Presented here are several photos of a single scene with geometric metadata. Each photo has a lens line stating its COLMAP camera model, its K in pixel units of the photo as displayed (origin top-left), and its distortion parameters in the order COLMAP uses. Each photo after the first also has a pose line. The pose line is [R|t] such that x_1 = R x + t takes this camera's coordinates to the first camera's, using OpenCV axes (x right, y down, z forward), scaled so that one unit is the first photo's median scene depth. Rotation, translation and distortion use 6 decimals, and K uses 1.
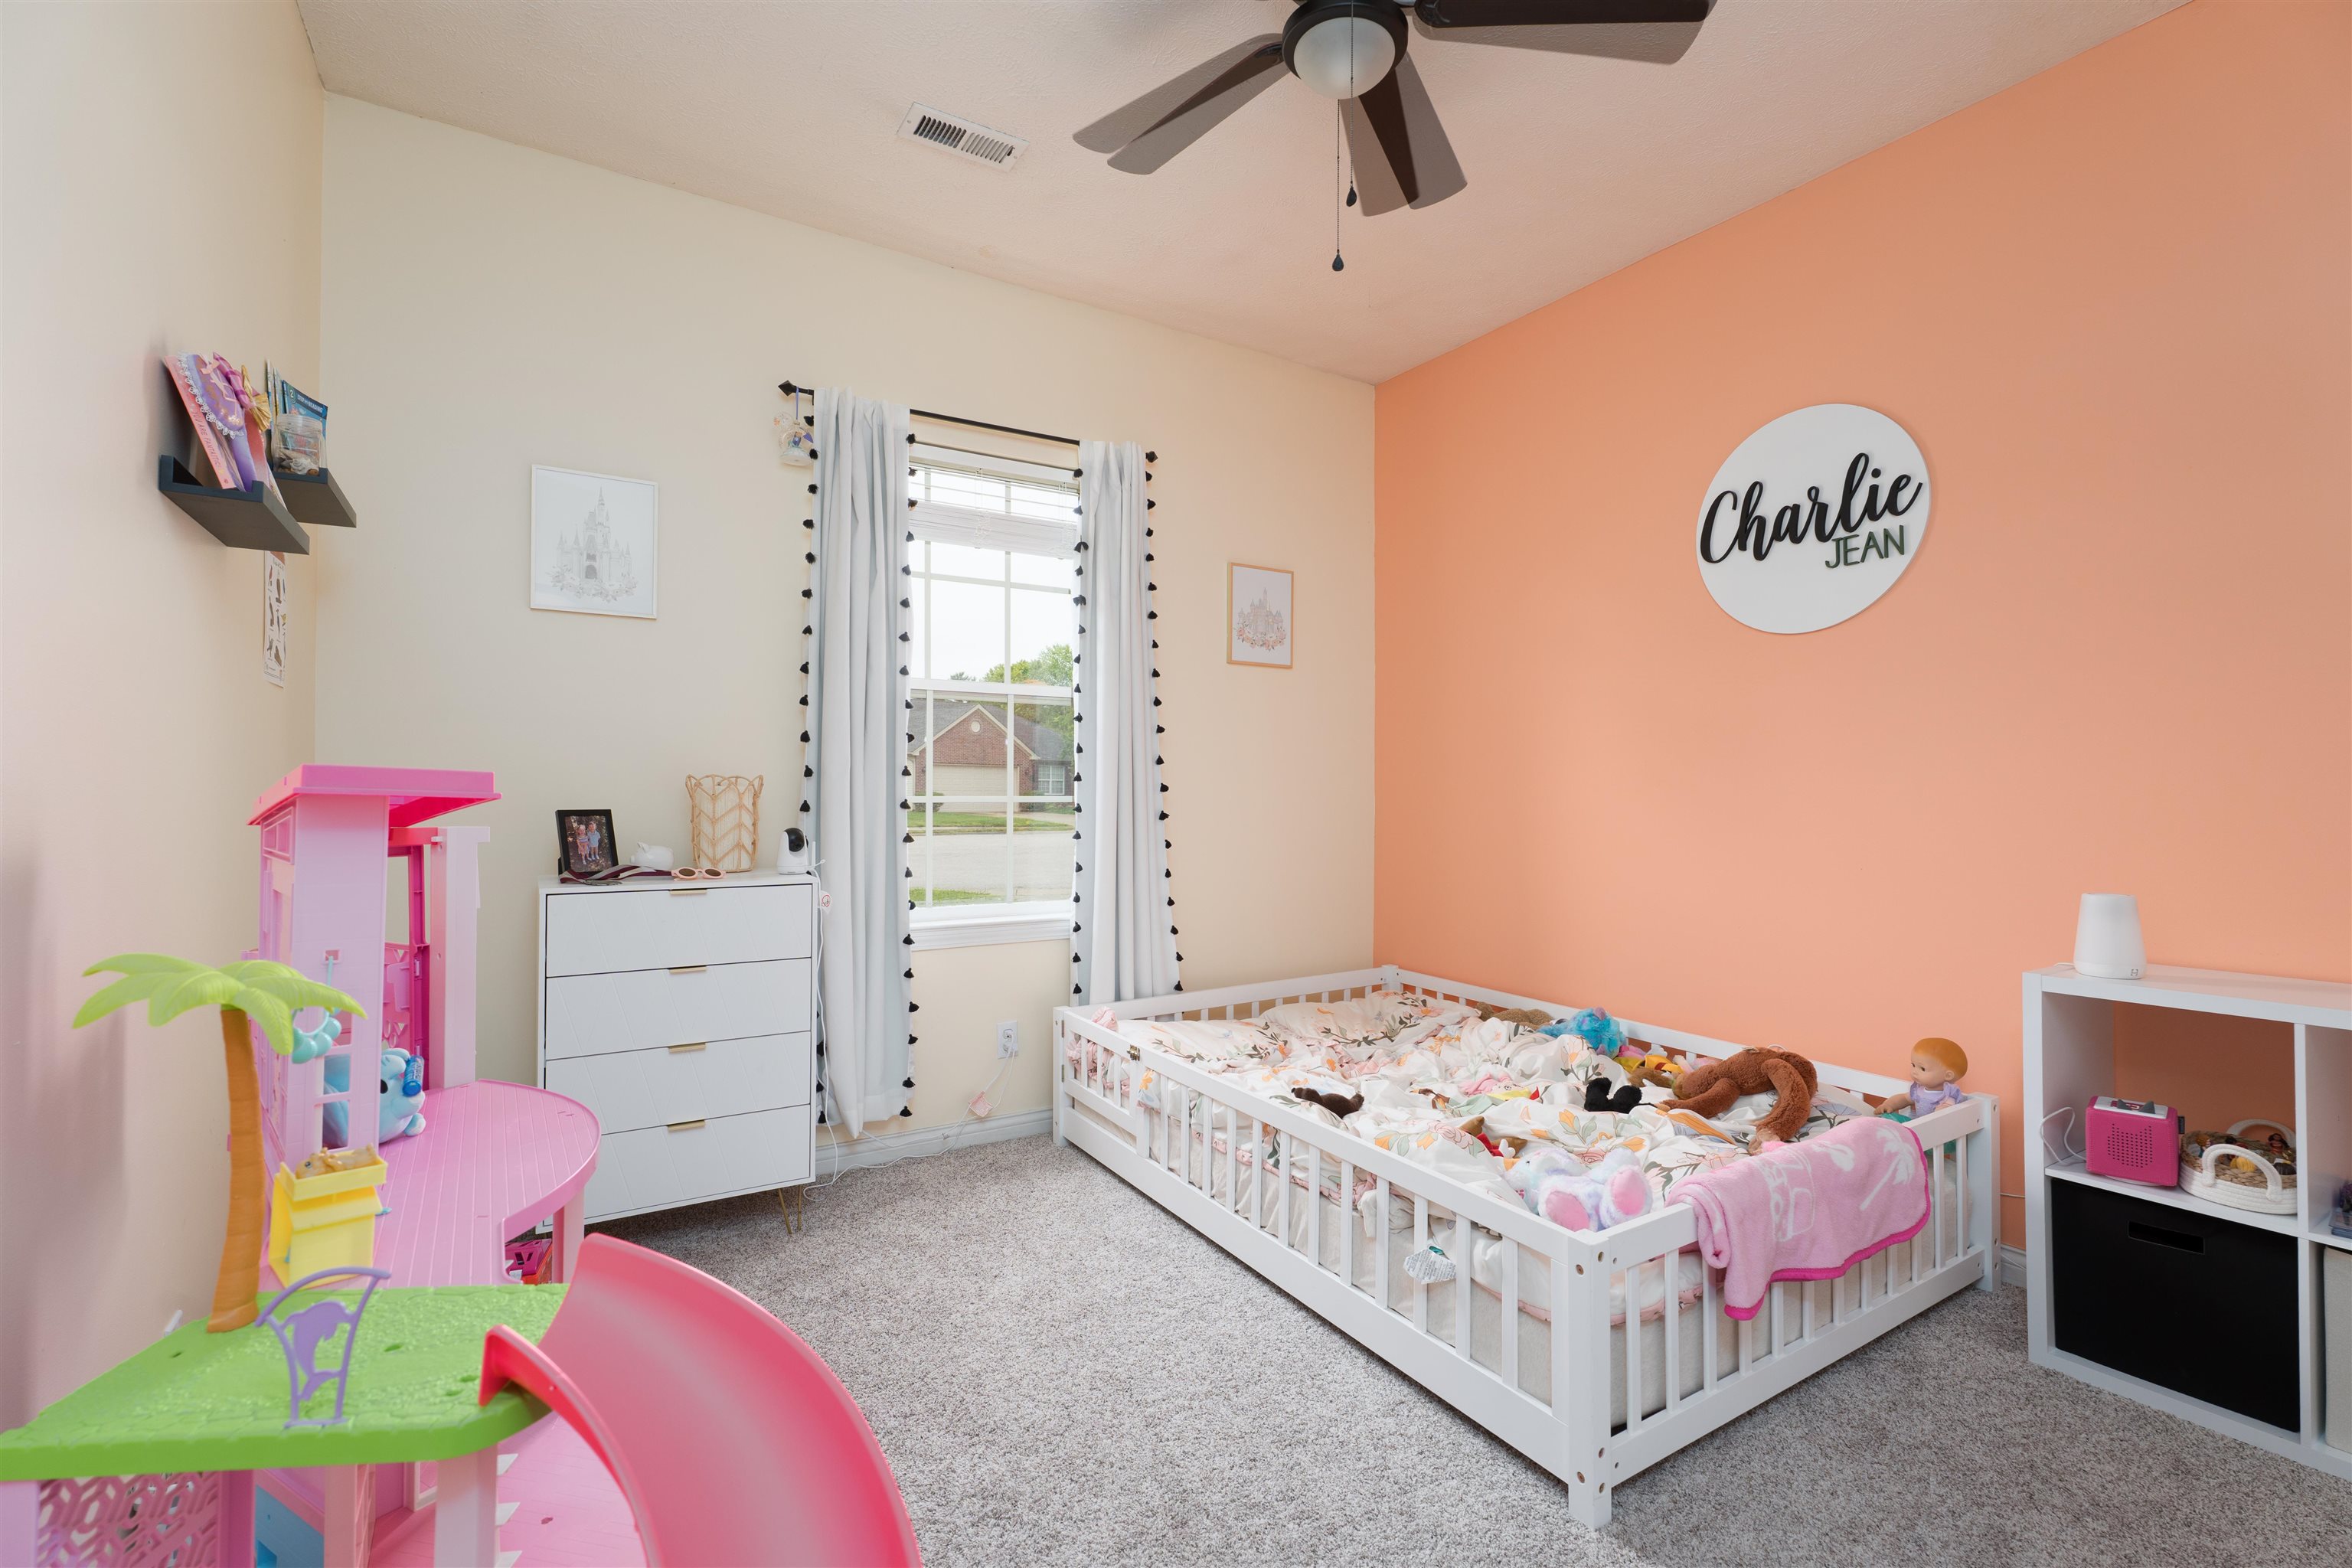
lens RADIAL K [[1031.8, 0, 1176.0], [0, 1031.8, 784.0], [0, 0, 1]] dist [-0.000392, 0.000057]
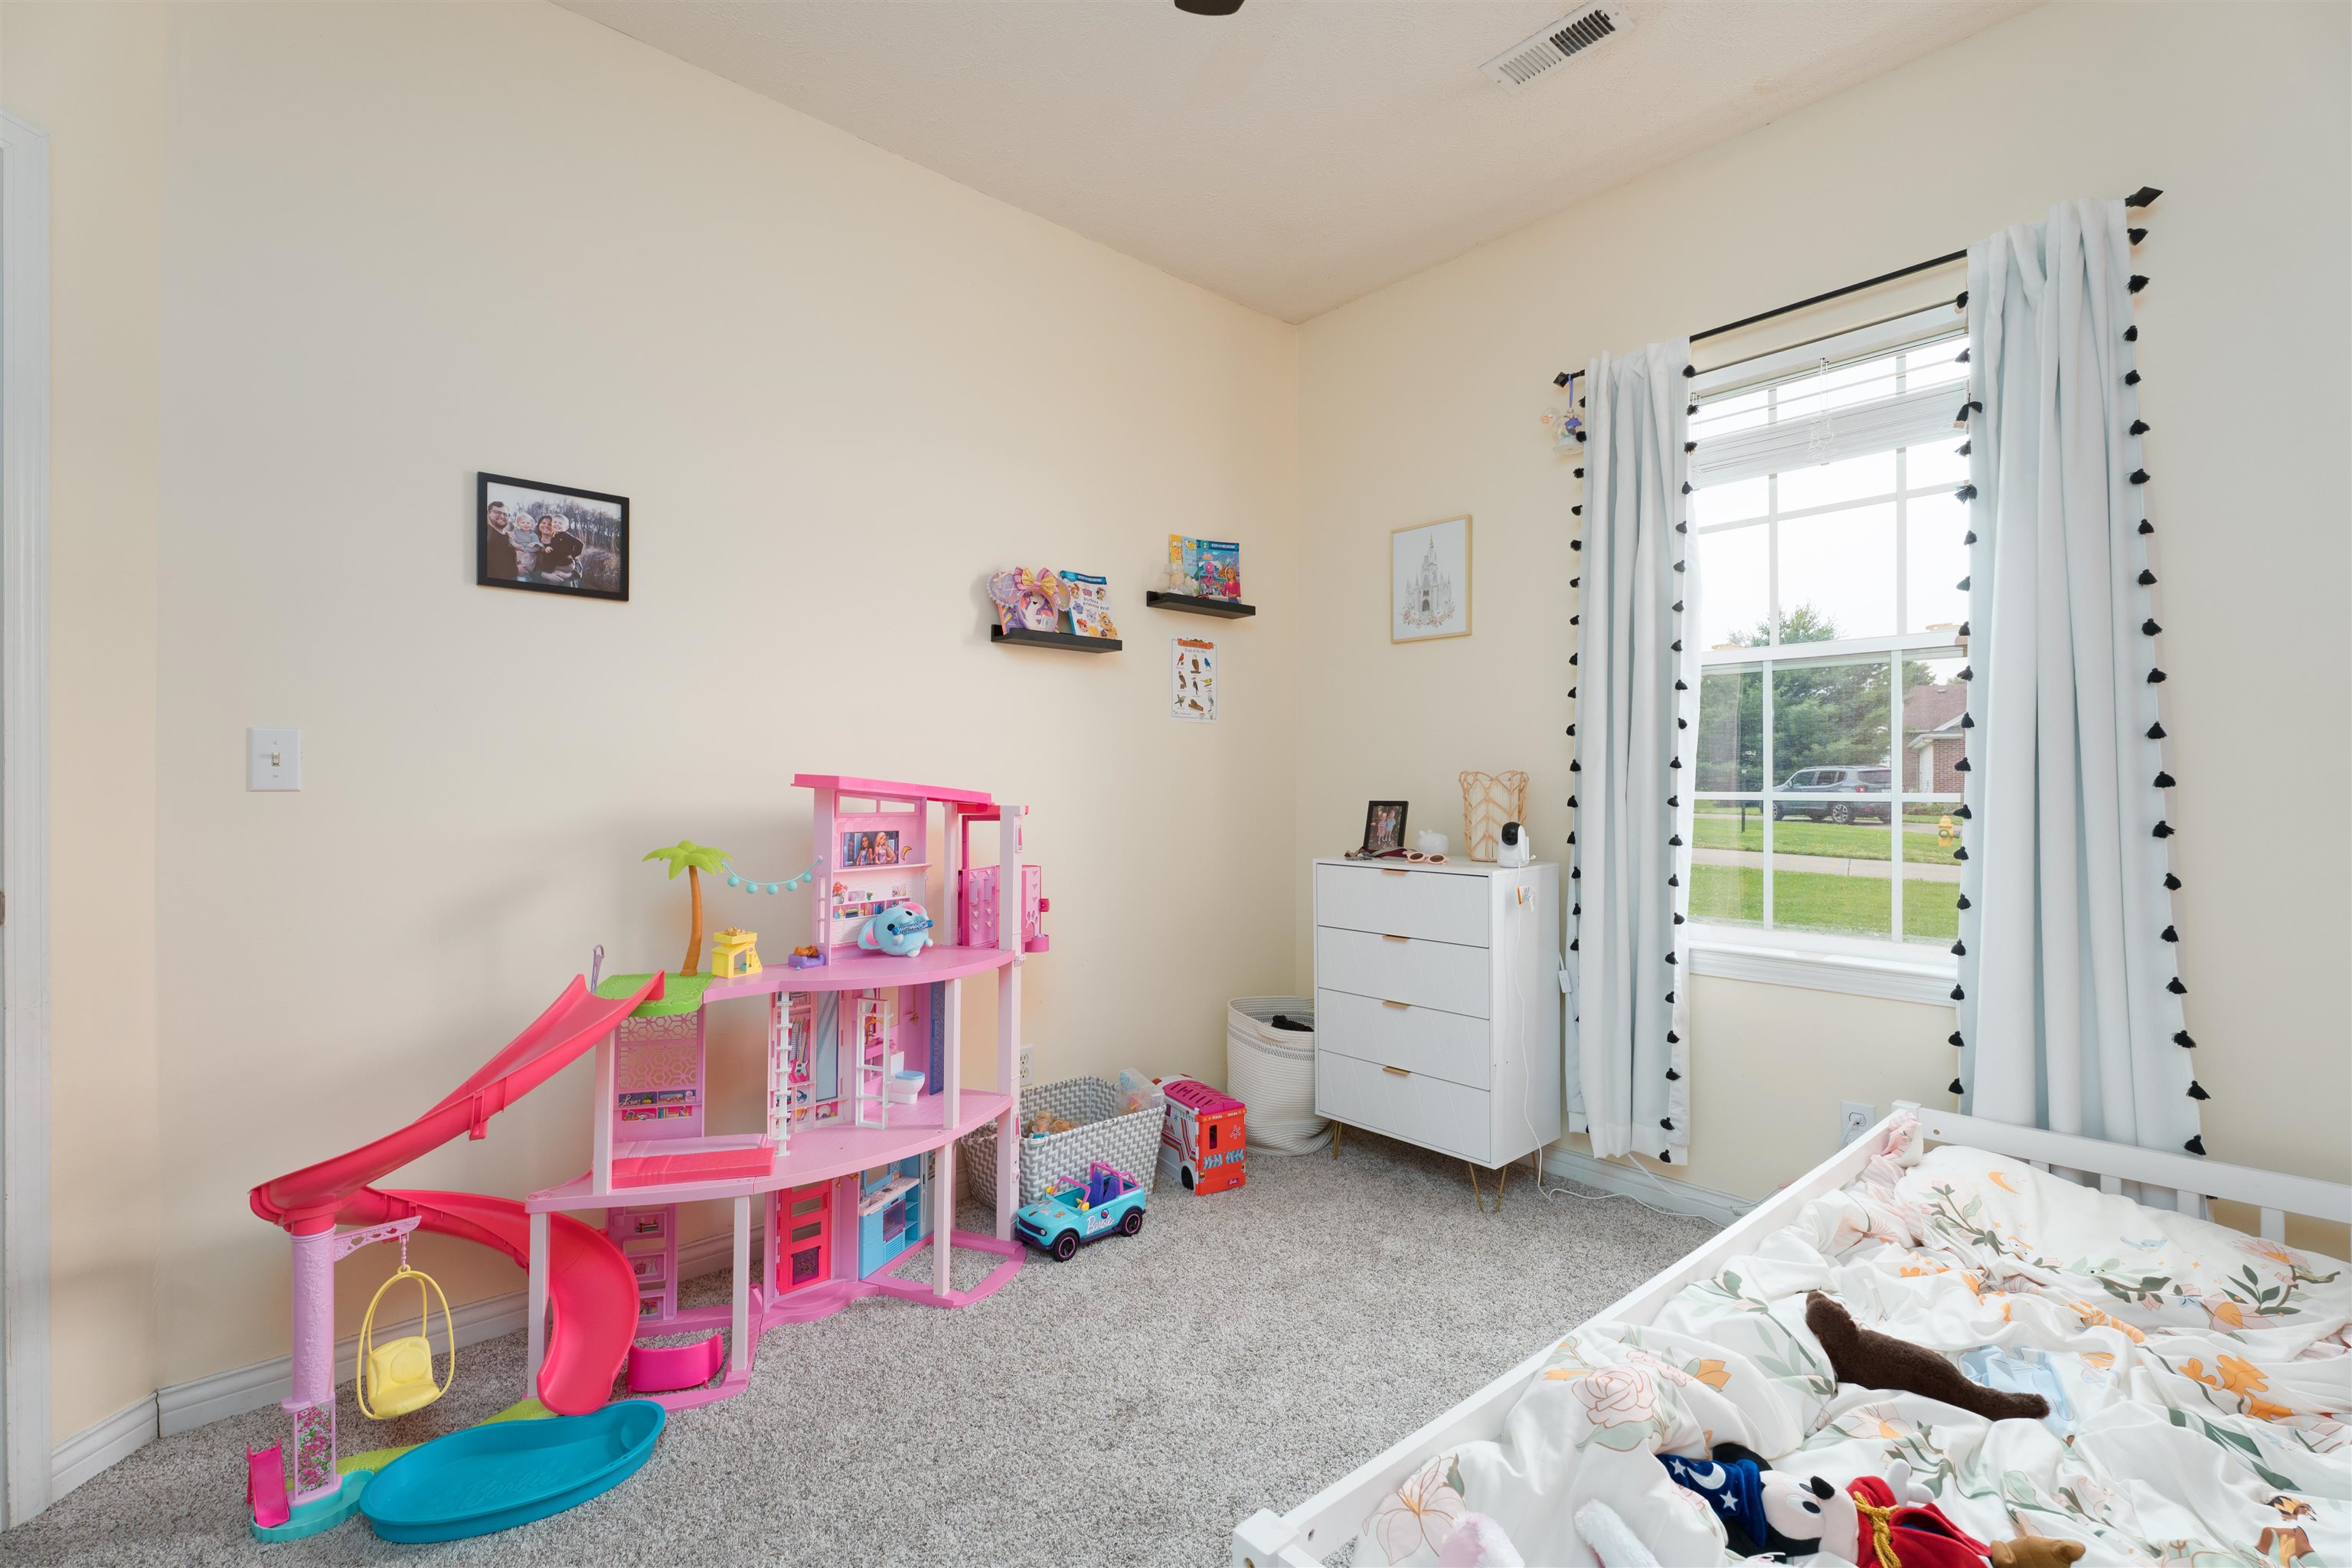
lens RADIAL K [[1031.8, 0, 1176.0], [0, 1031.8, 784.0], [0, 0, 1]] dist [-0.000392, 0.000057]
pose [[0.185198, -0.000575, -0.982701, 0.498628], [0.008124, 0.999967, 0.000946, 0.000994], [0.982668, -0.008159, 0.185196, 0.422746]]
